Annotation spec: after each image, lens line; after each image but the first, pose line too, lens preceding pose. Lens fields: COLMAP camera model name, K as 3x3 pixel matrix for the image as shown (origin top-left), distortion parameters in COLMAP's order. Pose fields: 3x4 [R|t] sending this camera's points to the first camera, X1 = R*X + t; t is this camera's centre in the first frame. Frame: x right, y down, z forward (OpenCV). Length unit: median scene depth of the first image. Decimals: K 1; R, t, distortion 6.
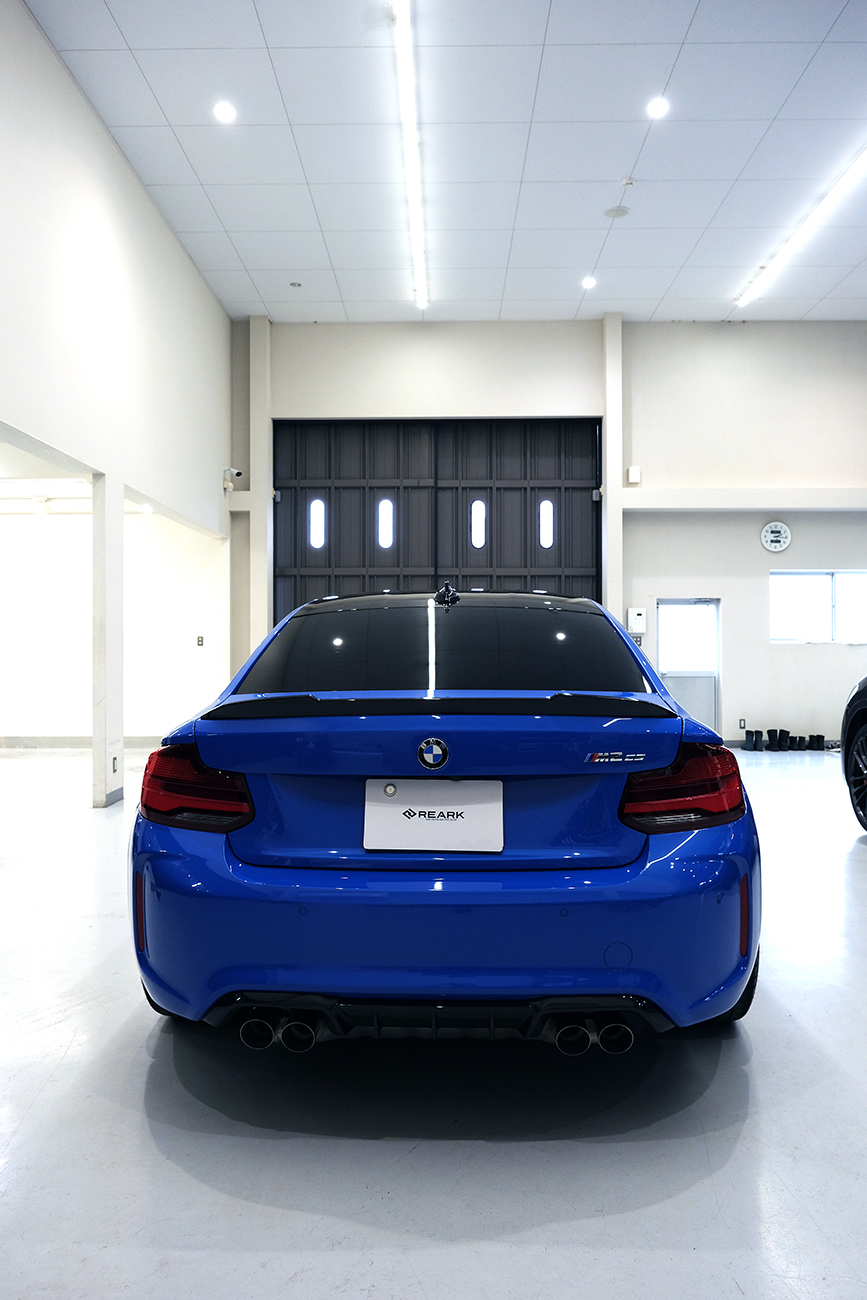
lens RADIAL K [[949.4, 0, 433.5], [0, 949.4, 650.0], [0, 0, 1]] dist [-0.008318, -0.007226]
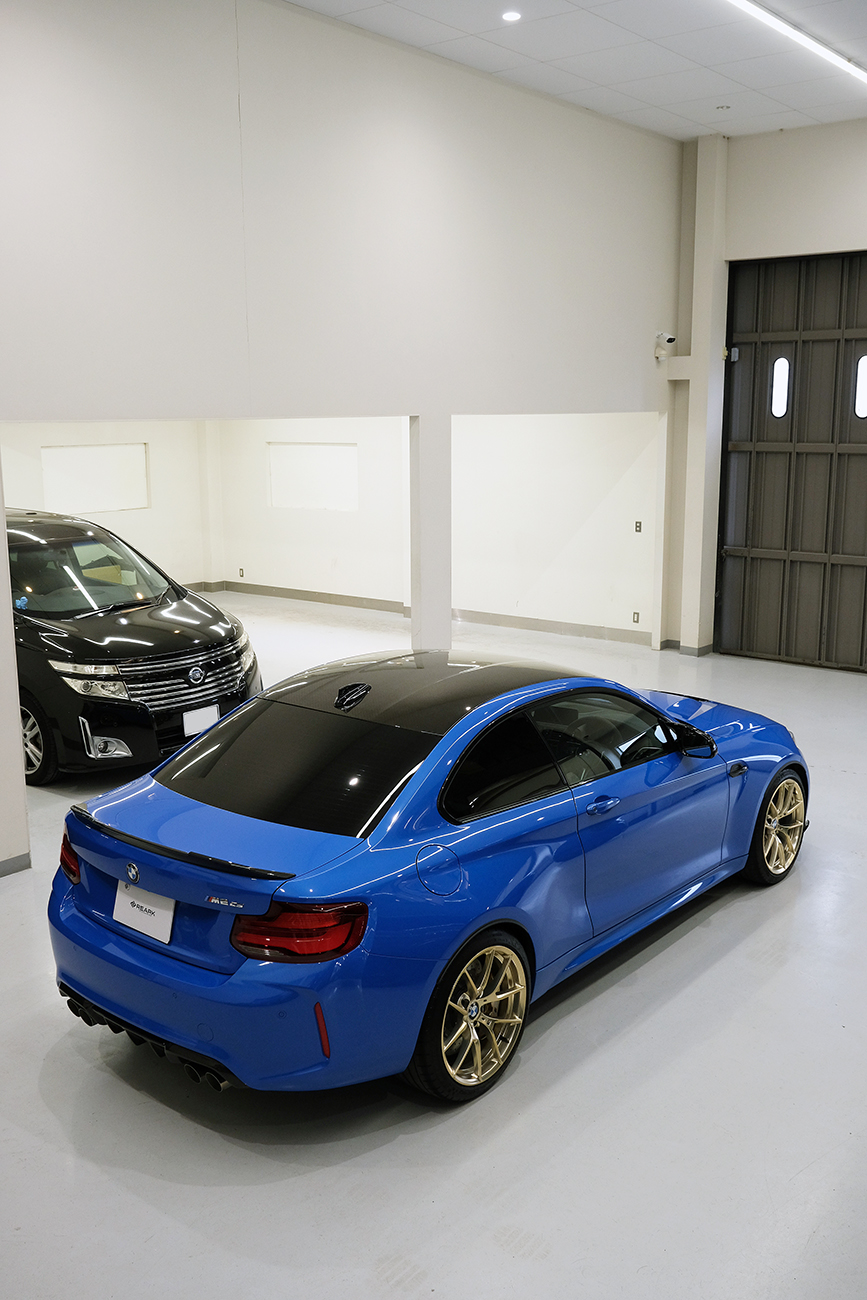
lens RADIAL K [[1234.8, 0, 433.5], [0, 1234.8, 650.0], [0, 0, 1]] dist [-0.010627, -0.003055]
pose [[0.789172, 0.121921, -0.601950, 0.316286], [0.004010, 0.979054, 0.203559, -0.132939], [0.614160, -0.163057, 0.772153, -0.036728]]
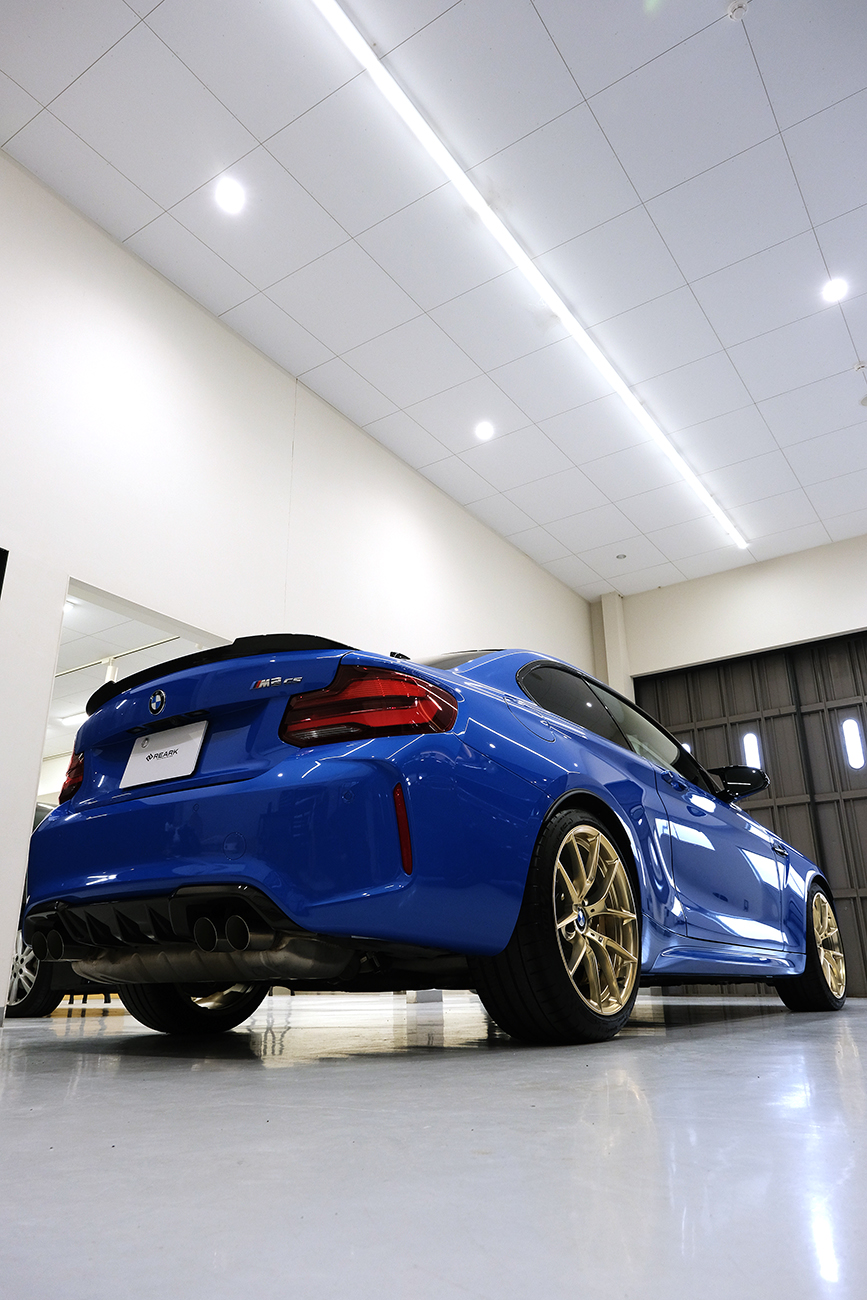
lens RADIAL K [[892.1, 0, 433.5], [0, 892.1, 650.0], [0, 0, 1]] dist [-0.019035, 0.001196]
pose [[0.827772, -0.203467, -0.522872, 0.189251], [0.005672, 0.934915, -0.354828, 0.094583], [0.561036, 0.290751, 0.775050, 0.058190]]
